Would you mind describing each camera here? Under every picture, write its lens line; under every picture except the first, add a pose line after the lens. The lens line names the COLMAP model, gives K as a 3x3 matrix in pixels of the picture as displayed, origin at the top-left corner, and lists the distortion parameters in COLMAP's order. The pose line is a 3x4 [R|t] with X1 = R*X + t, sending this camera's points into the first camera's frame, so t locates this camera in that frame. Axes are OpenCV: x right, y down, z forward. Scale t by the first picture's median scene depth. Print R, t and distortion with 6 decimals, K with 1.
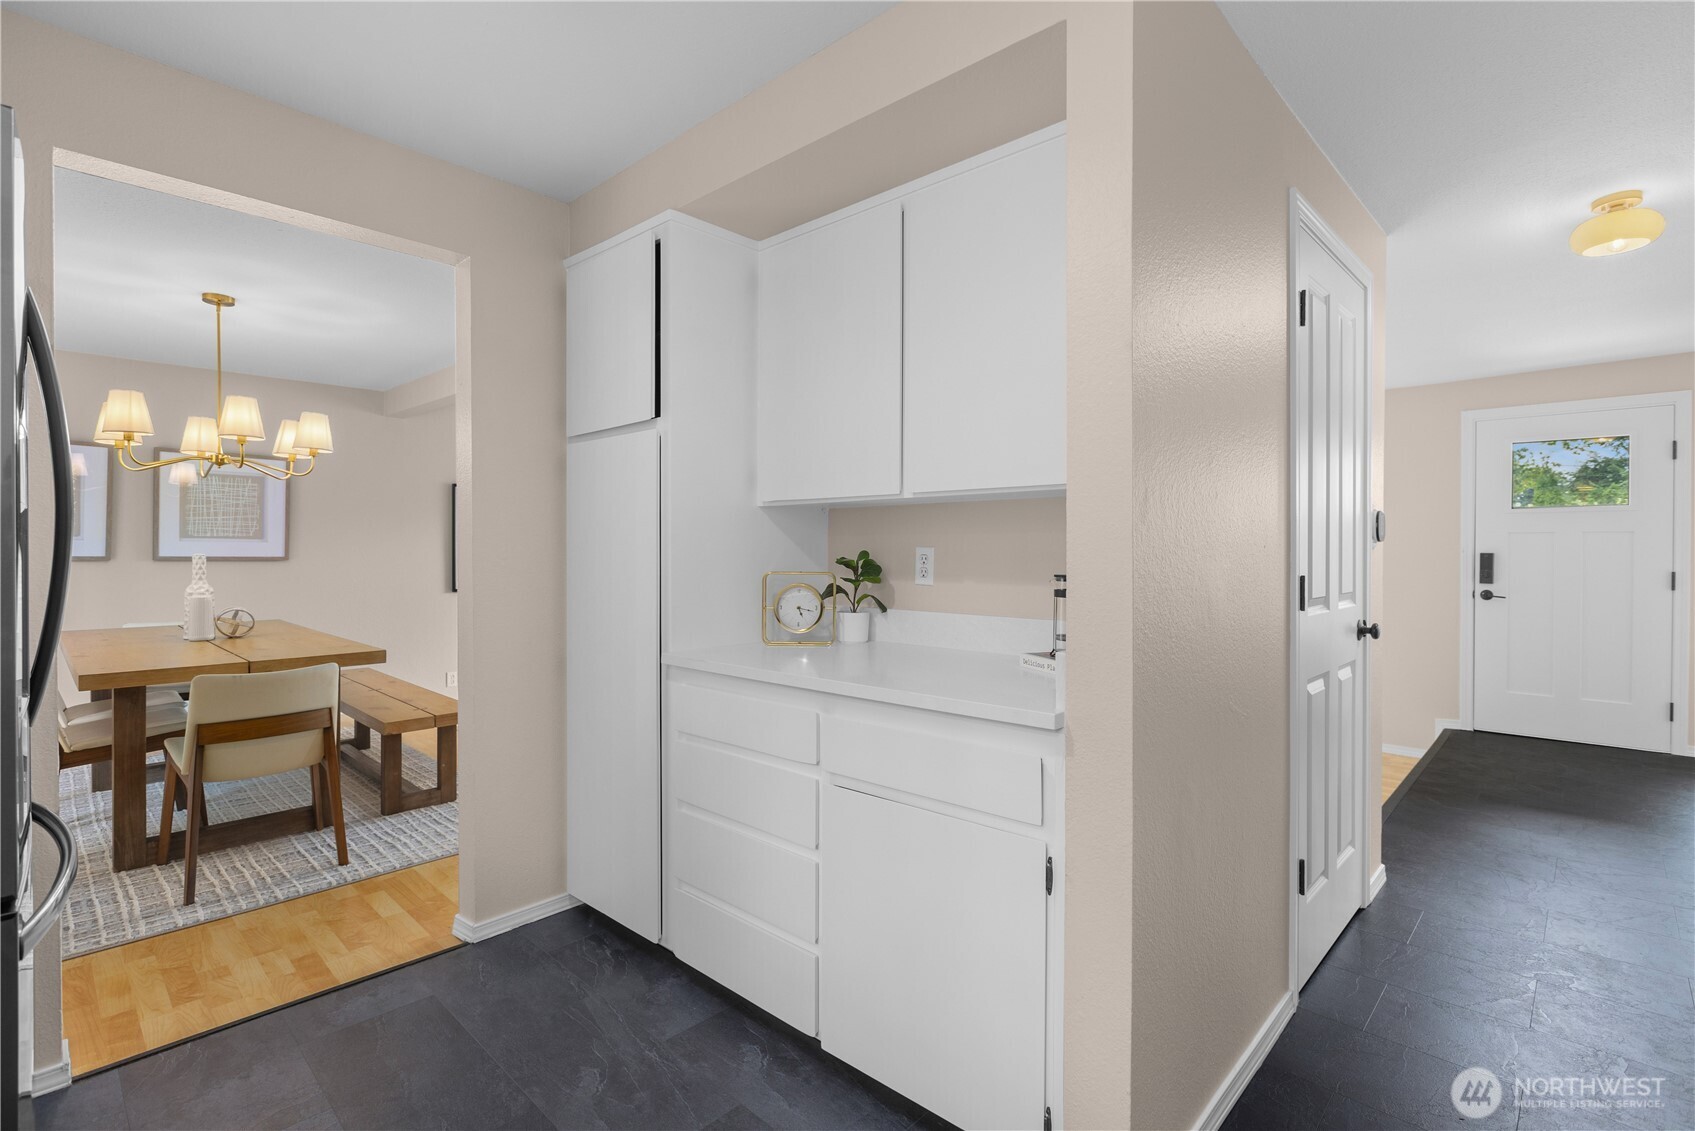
lens RADIAL K [[805.8, 0, 847.5], [0, 805.8, 565.5], [0, 0, 1]] dist [-0.001758, -0.000308]
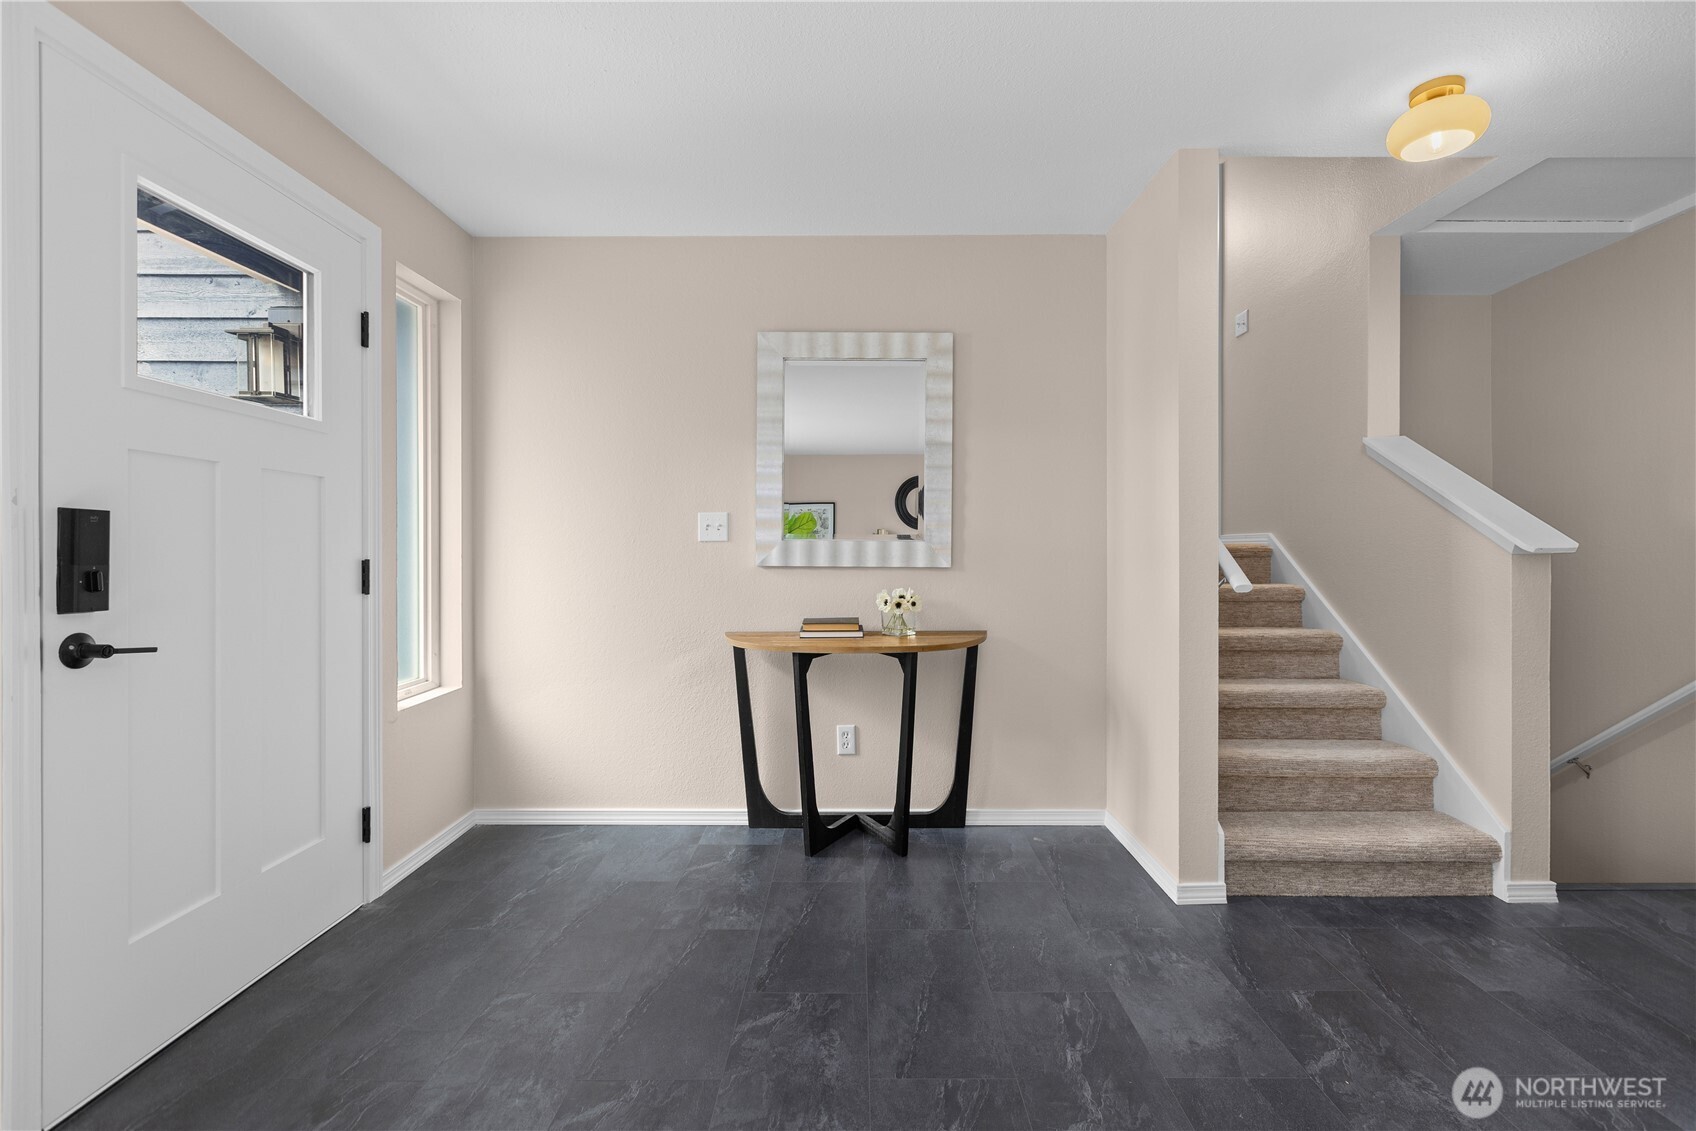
lens RADIAL K [[738.3, 0, 826.9], [0, 738.3, 568.0], [0, 0, 1]] dist [-0.001216, 0.000008]
pose [[-0.690034, -0.015799, 0.723605, 0.466139], [0.008661, 0.999510, 0.030082, 0.000837], [-0.723725, 0.027025, -0.689559, 1.114604]]
